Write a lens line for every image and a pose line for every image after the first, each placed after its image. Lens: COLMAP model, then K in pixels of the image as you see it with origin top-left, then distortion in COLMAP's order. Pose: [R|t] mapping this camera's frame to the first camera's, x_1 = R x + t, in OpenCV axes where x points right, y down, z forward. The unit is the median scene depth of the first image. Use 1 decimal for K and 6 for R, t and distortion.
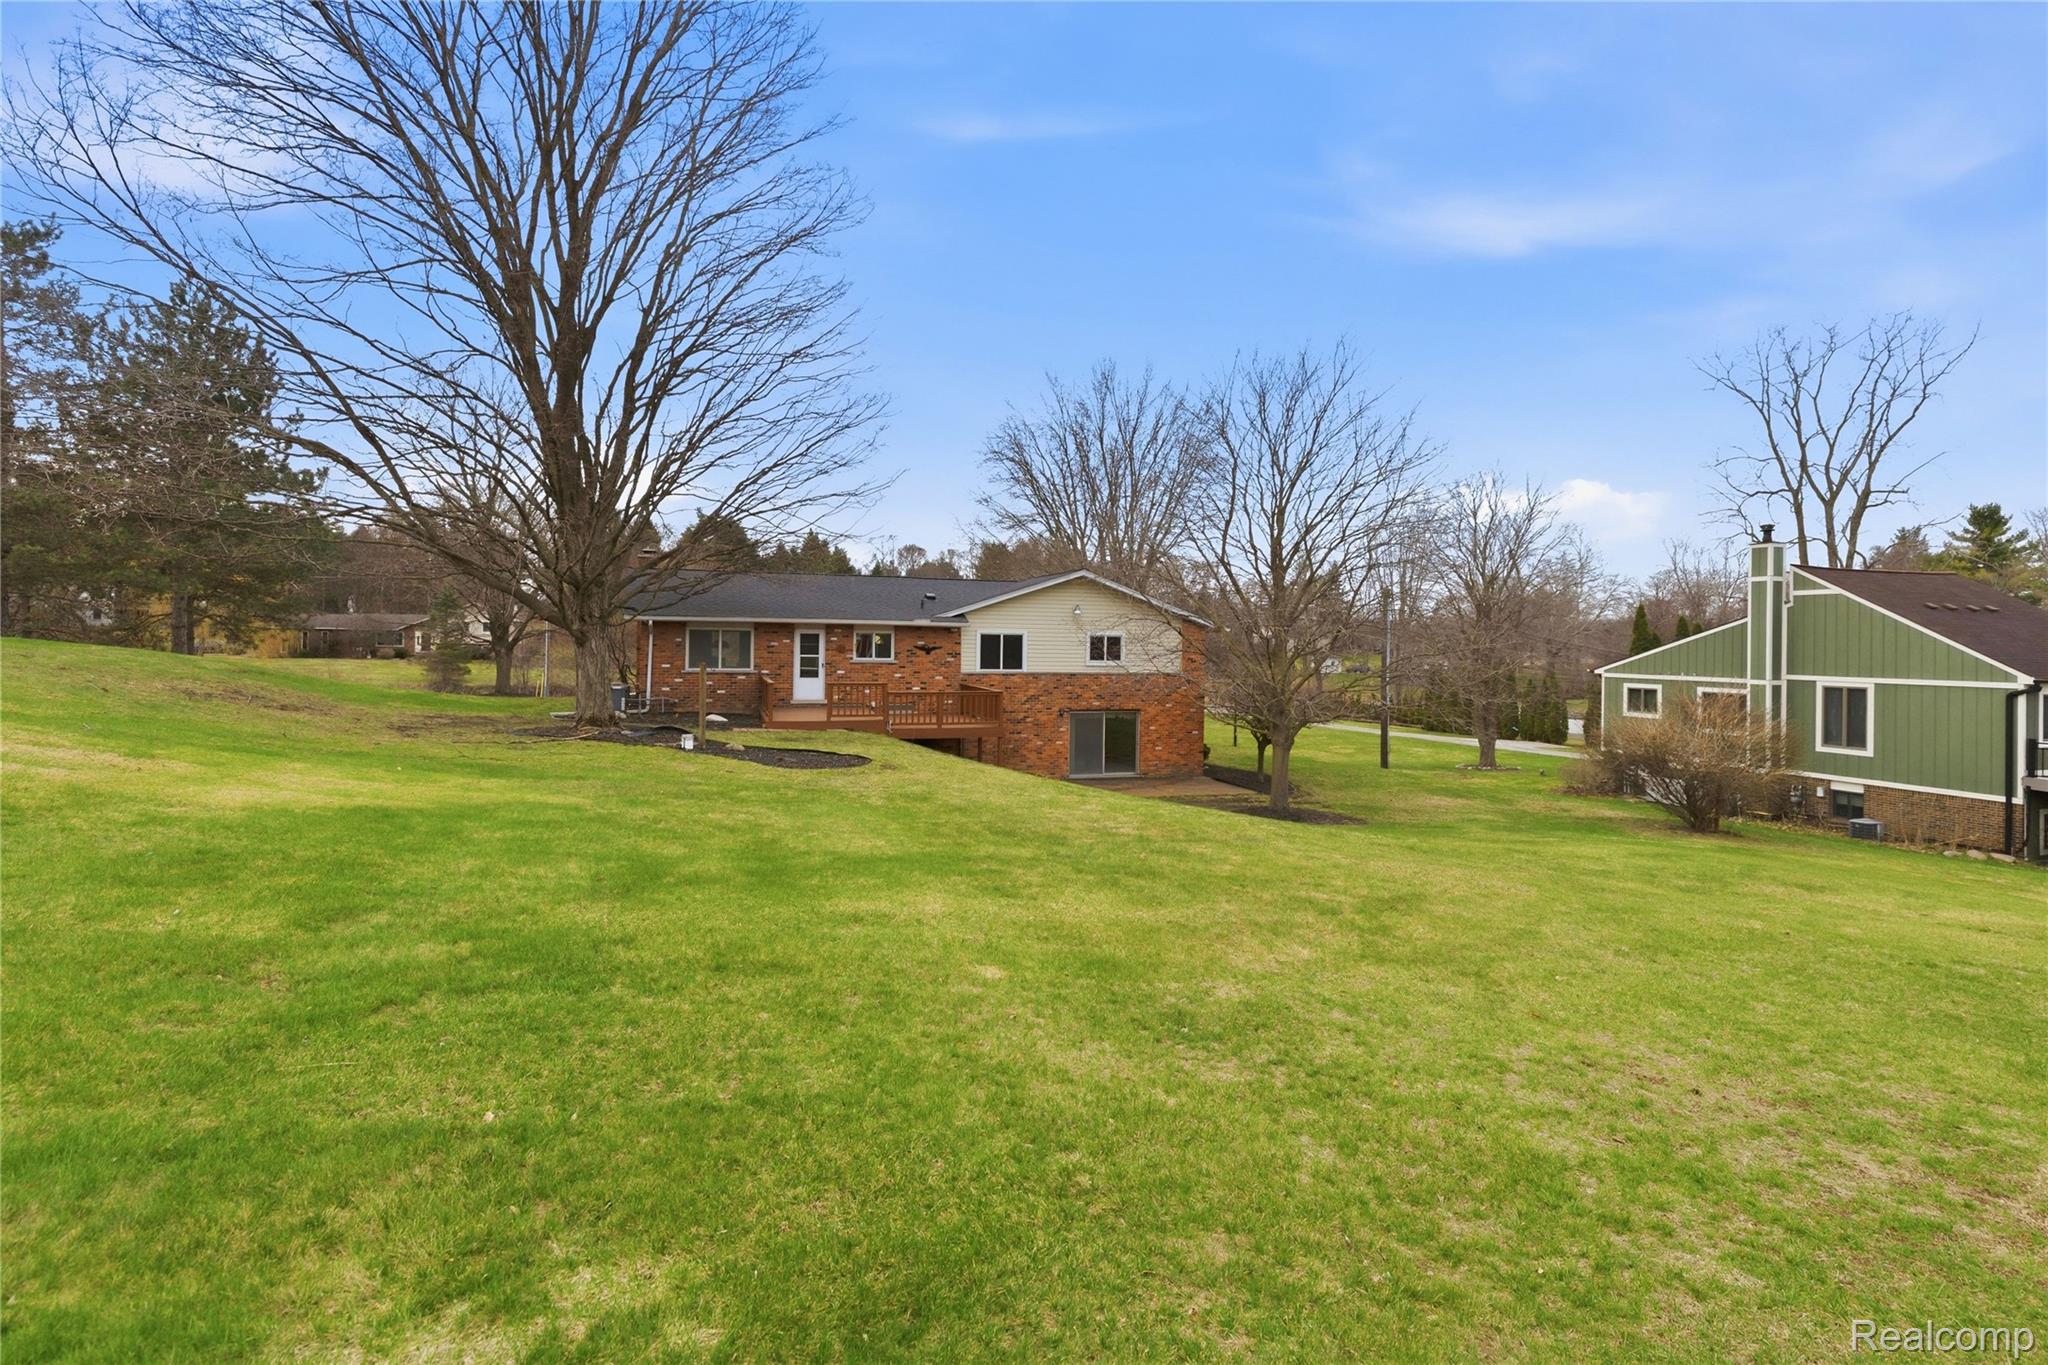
lens RADIAL K [[887.8, 0, 1016.7], [0, 887.8, 651.7], [0, 0, 1]] dist [0.000053, 0.000003]
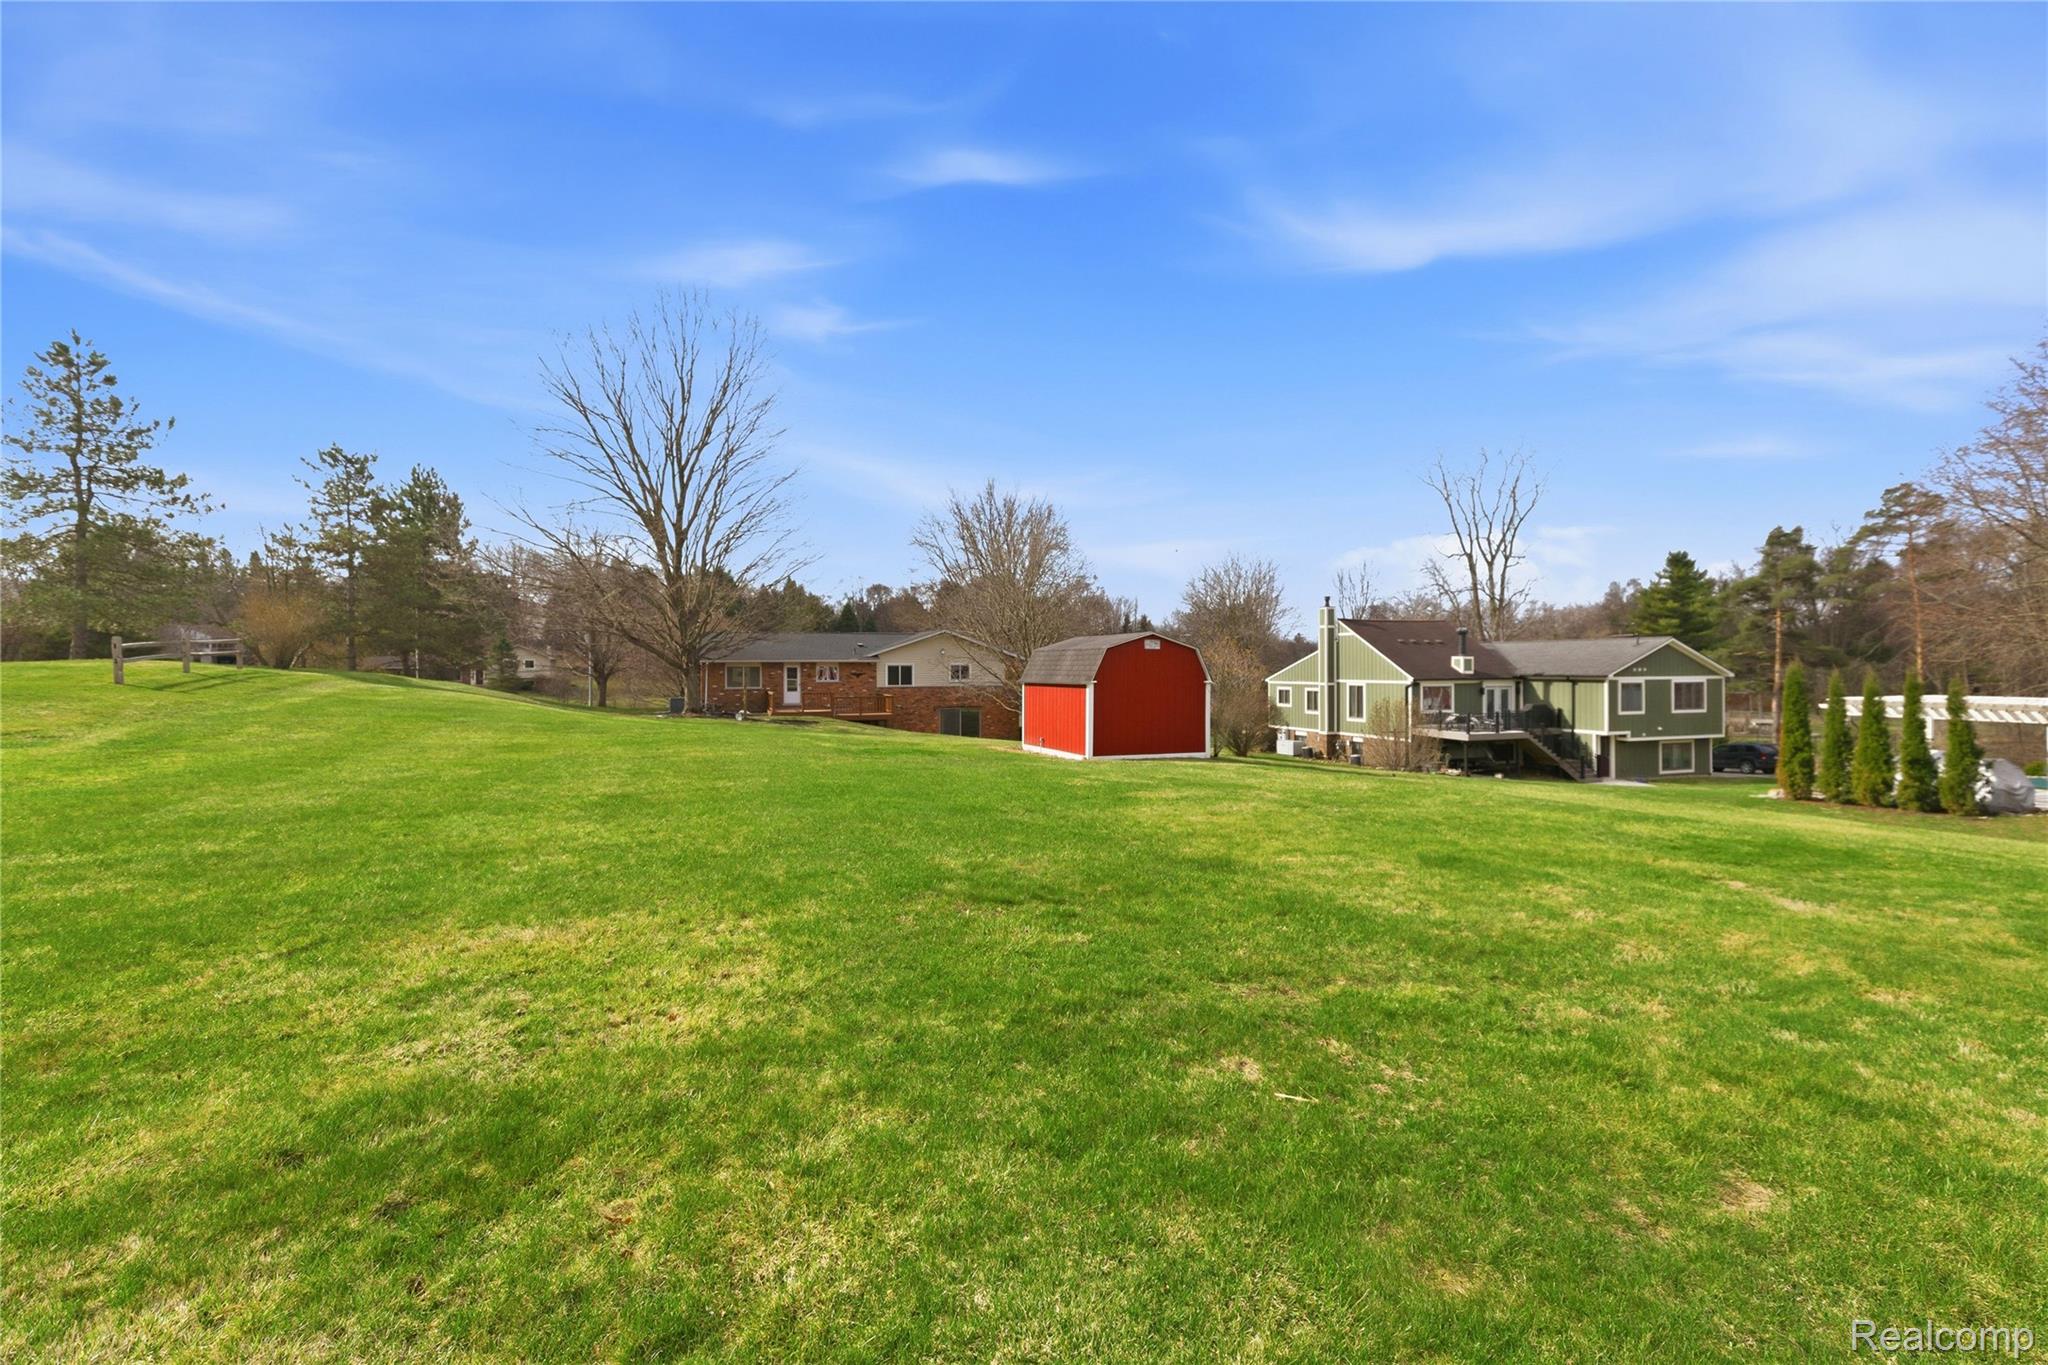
lens RADIAL K [[923.5, 0, 1024.0], [0, 923.5, 682.5], [0, 0, 1]] dist [-0.000051, -0.000079]
pose [[0.999603, -0.019858, 0.019993, 0.194747], [0.019729, 0.999783, 0.006628, 0.006750], [-0.020121, -0.006231, 0.999778, -0.862928]]
